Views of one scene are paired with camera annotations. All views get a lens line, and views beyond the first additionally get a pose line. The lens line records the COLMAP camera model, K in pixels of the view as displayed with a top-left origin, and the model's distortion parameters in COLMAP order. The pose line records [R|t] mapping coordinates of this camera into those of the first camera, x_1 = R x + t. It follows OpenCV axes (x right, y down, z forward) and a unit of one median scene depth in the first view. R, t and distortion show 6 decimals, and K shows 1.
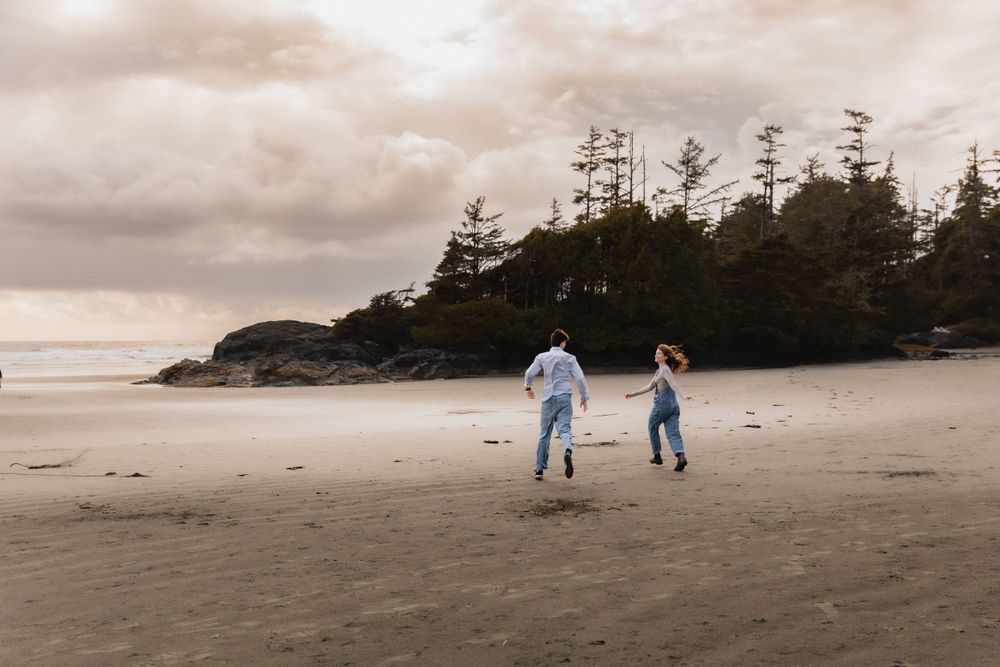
lens RADIAL K [[1004.2, 0, 533.5], [0, 1004.2, 358.6], [0, 0, 1]] dist [0.022657, 0.000000]
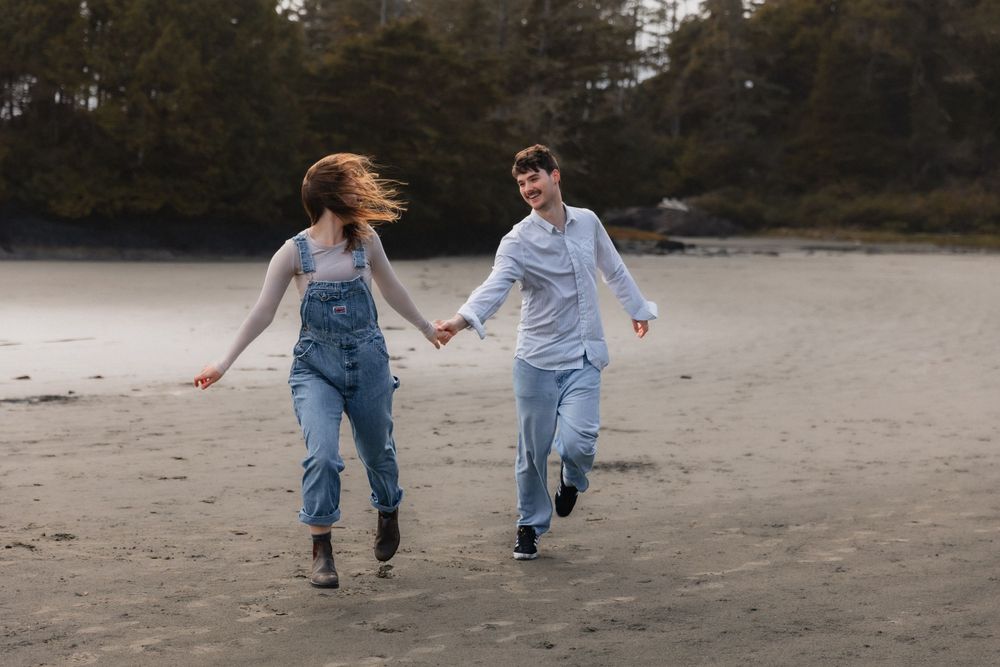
lens RADIAL K [[2027.0, 0, 500.0], [0, 2027.0, 333.3], [0, 0, 1]] dist [0.023631, 0.000000]
pose [[0.954931, 0.021777, 0.296027, -0.039291], [-0.036138, 0.998416, 0.043129, -0.000725], [-0.294619, -0.051883, 0.954205, -0.098581]]
